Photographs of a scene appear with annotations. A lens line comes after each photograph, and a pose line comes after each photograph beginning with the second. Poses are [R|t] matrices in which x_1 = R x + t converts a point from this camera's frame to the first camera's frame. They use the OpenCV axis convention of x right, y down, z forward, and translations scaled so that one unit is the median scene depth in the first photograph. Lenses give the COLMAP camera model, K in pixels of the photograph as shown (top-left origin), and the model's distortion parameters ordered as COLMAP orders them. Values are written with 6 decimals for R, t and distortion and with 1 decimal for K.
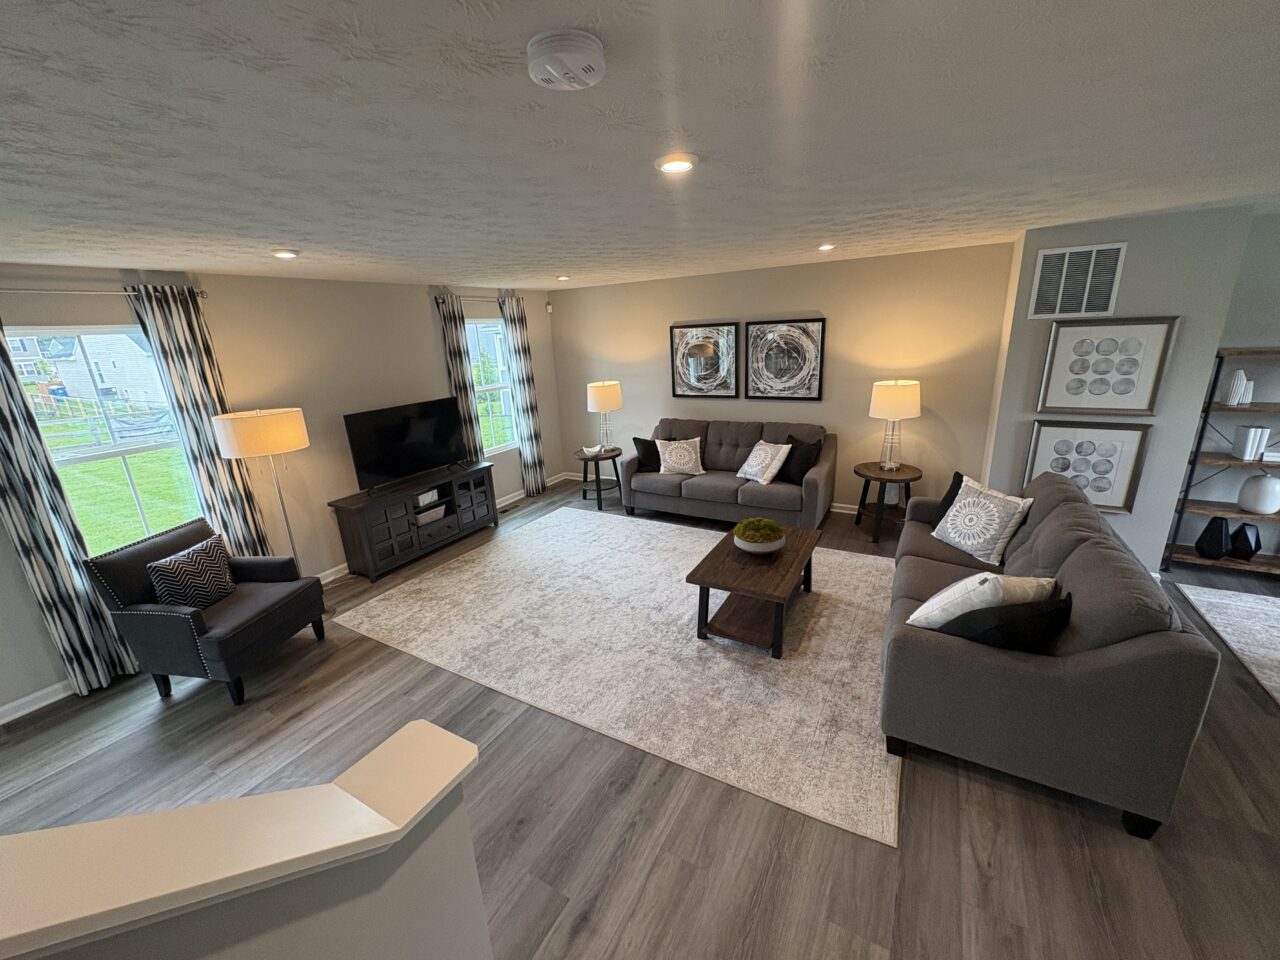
lens RADIAL K [[509.2, 0, 640.0], [0, 509.2, 480.0], [0, 0, 1]] dist [0.000531, 0.000249]
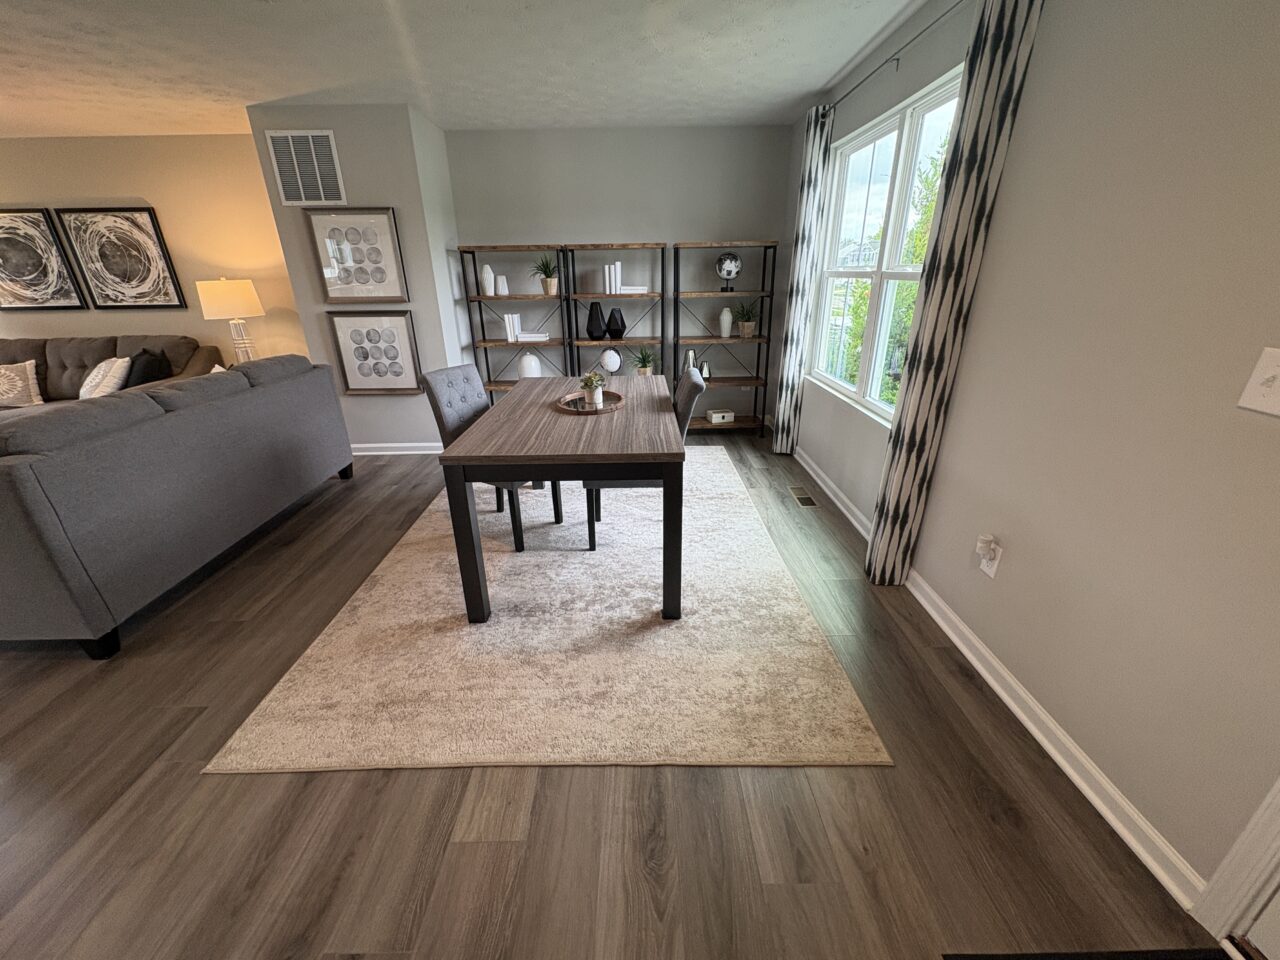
lens RADIAL K [[509.2, 0, 640.0], [0, 509.2, 480.0], [0, 0, 1]] dist [0.000531, 0.000249]
pose [[0.867262, -0.158817, 0.471840, 0.580885], [0.117875, 0.986309, 0.115324, 0.130617], [-0.483696, -0.044398, 0.874109, -0.169537]]
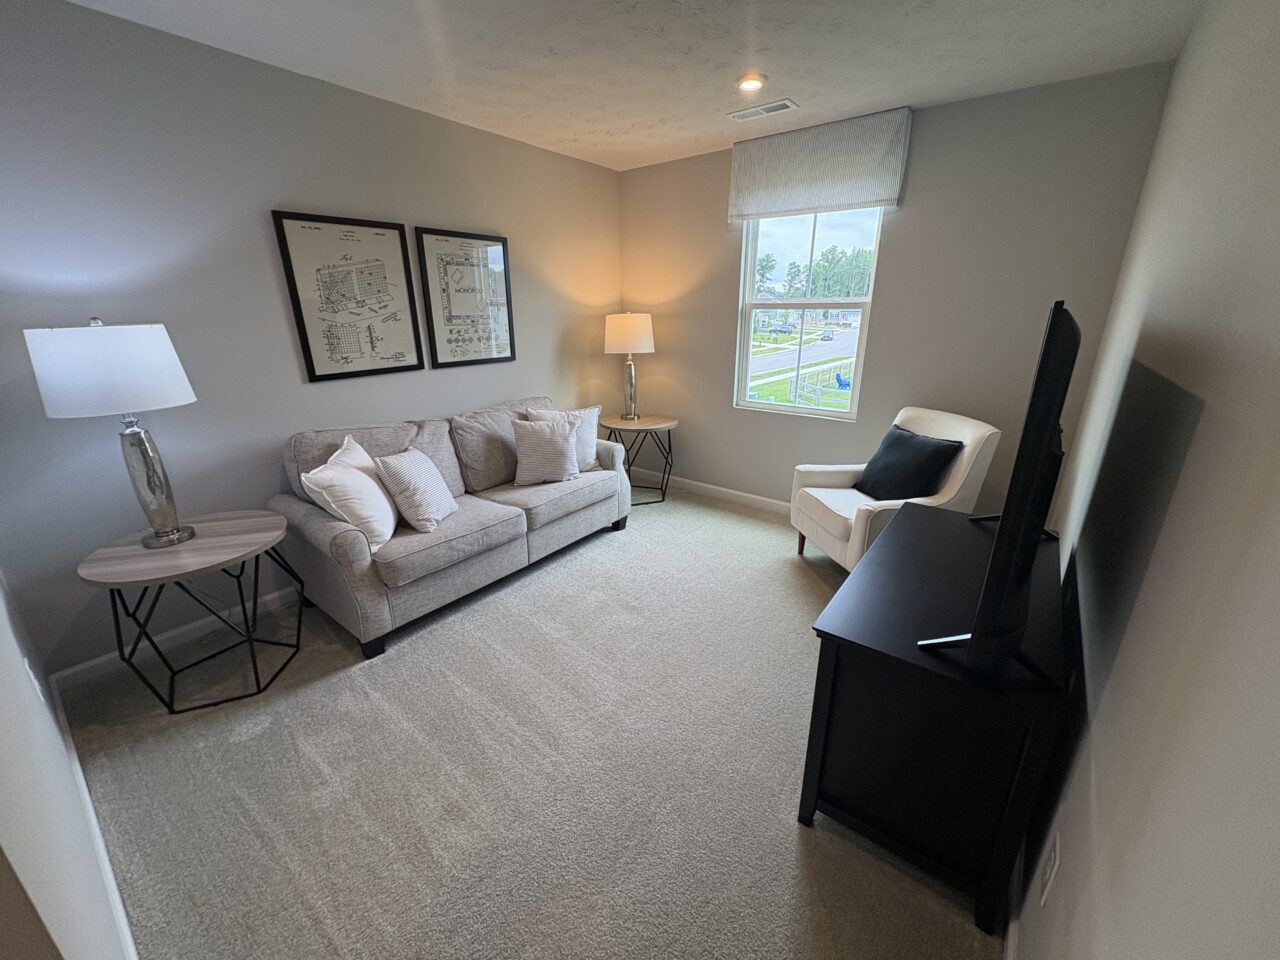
lens RADIAL K [[509.2, 0, 640.0], [0, 509.2, 480.0], [0, 0, 1]] dist [0.000531, 0.000249]
pose [[0.137076, -0.275725, 0.951413, -0.363516], [0.274943, 0.933330, 0.230872, -0.121383], [-0.951639, 0.229937, 0.203746, 0.750582]]
